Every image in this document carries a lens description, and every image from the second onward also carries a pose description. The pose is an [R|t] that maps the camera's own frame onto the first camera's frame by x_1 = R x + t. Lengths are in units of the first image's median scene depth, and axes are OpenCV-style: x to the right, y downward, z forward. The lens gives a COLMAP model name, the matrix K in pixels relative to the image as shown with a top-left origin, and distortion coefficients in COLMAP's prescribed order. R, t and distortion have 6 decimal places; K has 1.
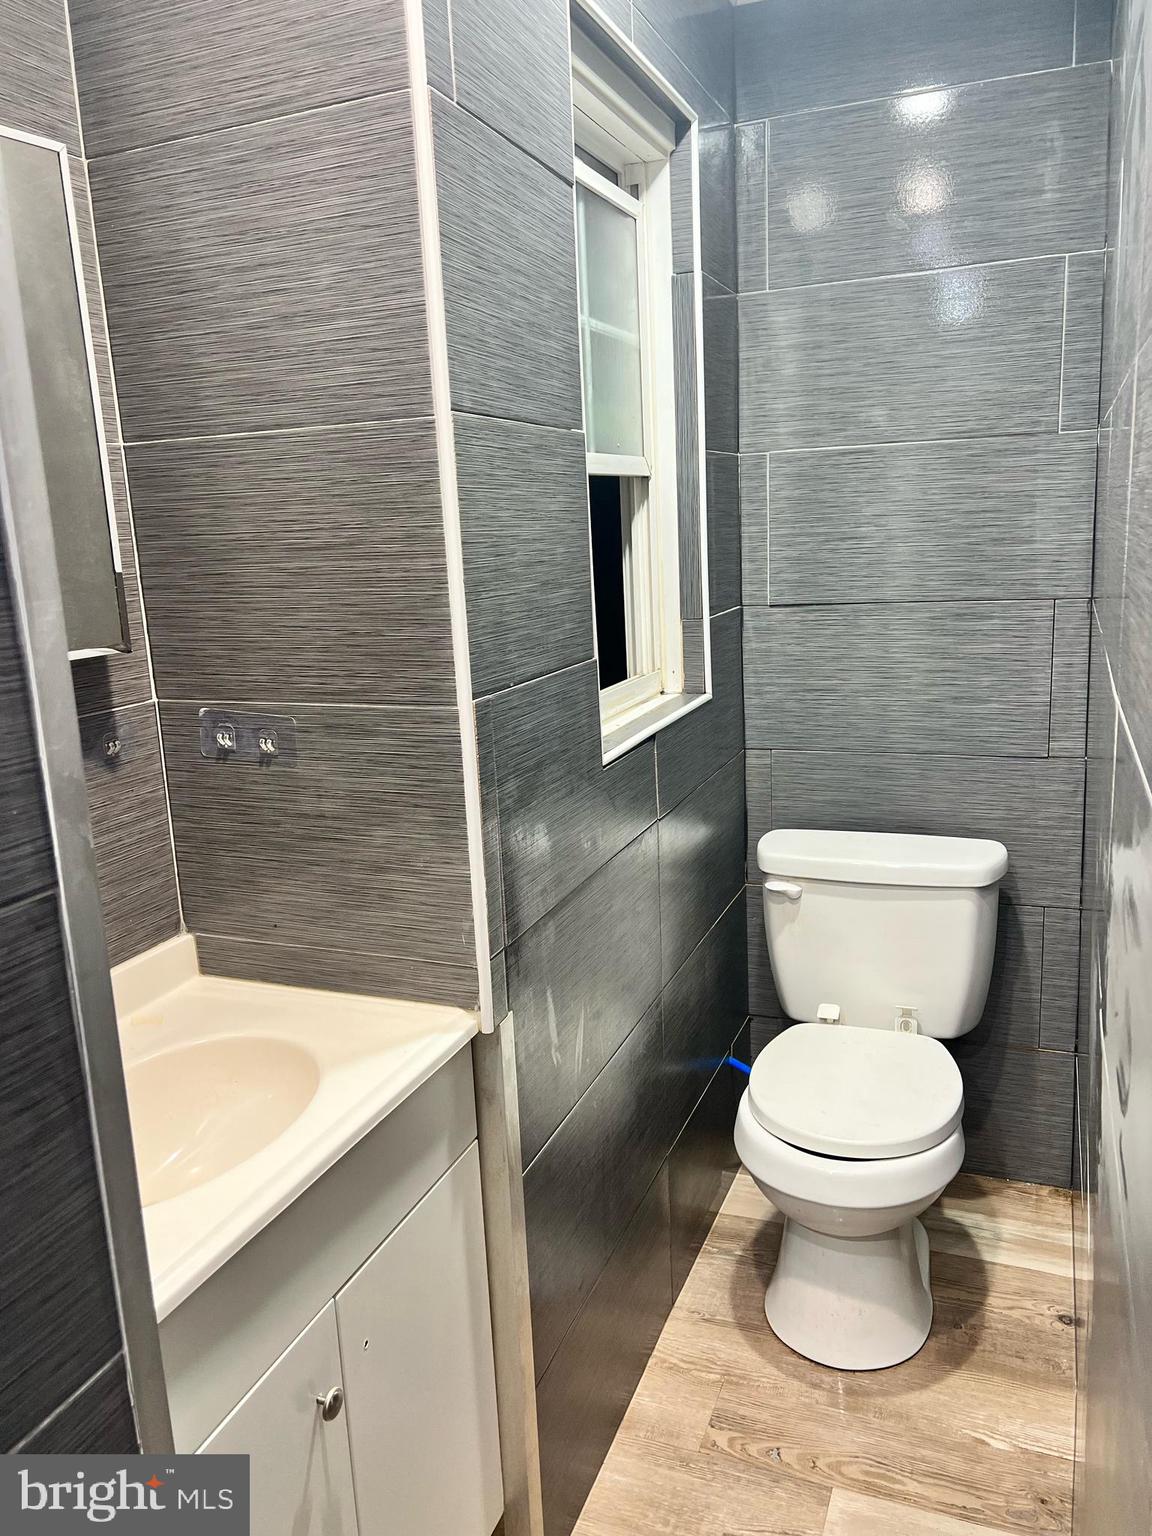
lens RADIAL K [[1155.3, 0, 577.5], [0, 1155.3, 767.2], [0, 0, 1]] dist [0.042416, -0.049292]
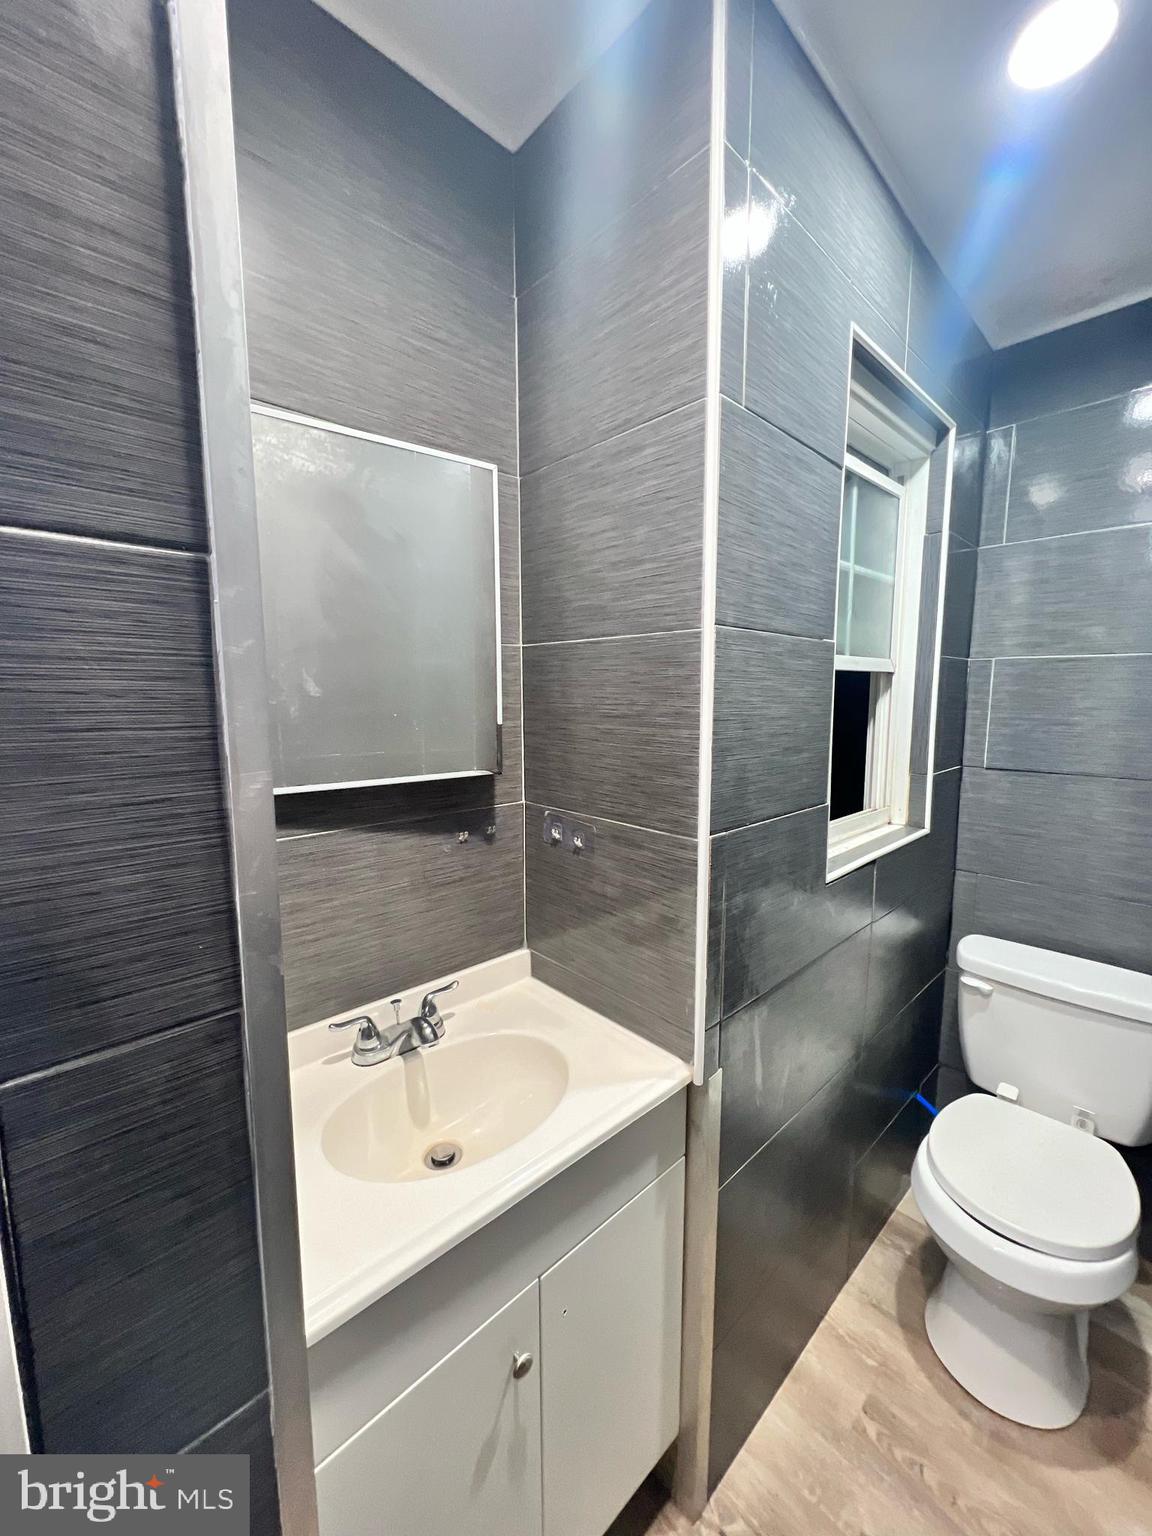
lens RADIAL K [[612.9, 0, 573.9], [0, 612.9, 767.3], [0, 0, 1]] dist [-0.002380, 0.000223]
pose [[0.904376, 0.097846, -0.415367, 0.035542], [-0.129453, 0.990396, -0.048554, -0.054875], [0.406627, 0.097682, 0.908357, 0.190834]]
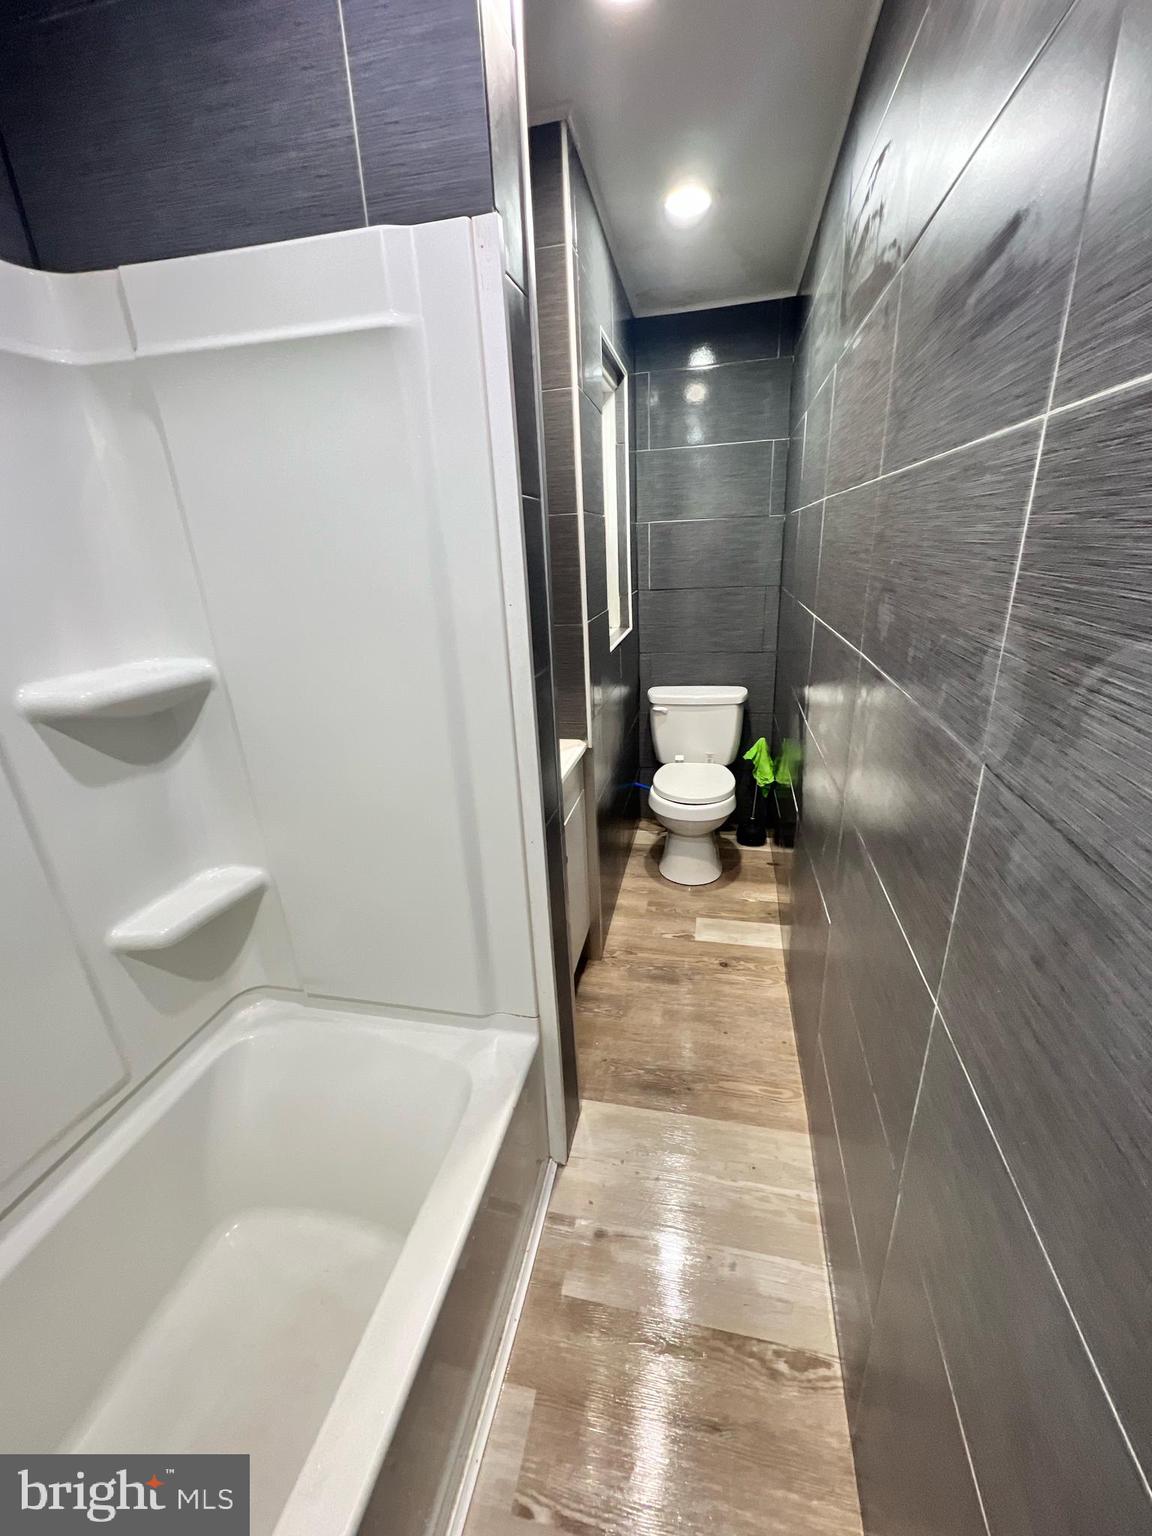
lens RADIAL K [[612.9, 0, 579.2], [0, 612.9, 768.3], [0, 0, 1]] dist [-0.002380, 0.000223]
pose [[0.986223, -0.052557, 0.156848, -0.236457], [0.031750, 0.990697, 0.132330, 0.061286], [-0.162344, -0.125527, 0.978717, -0.295743]]
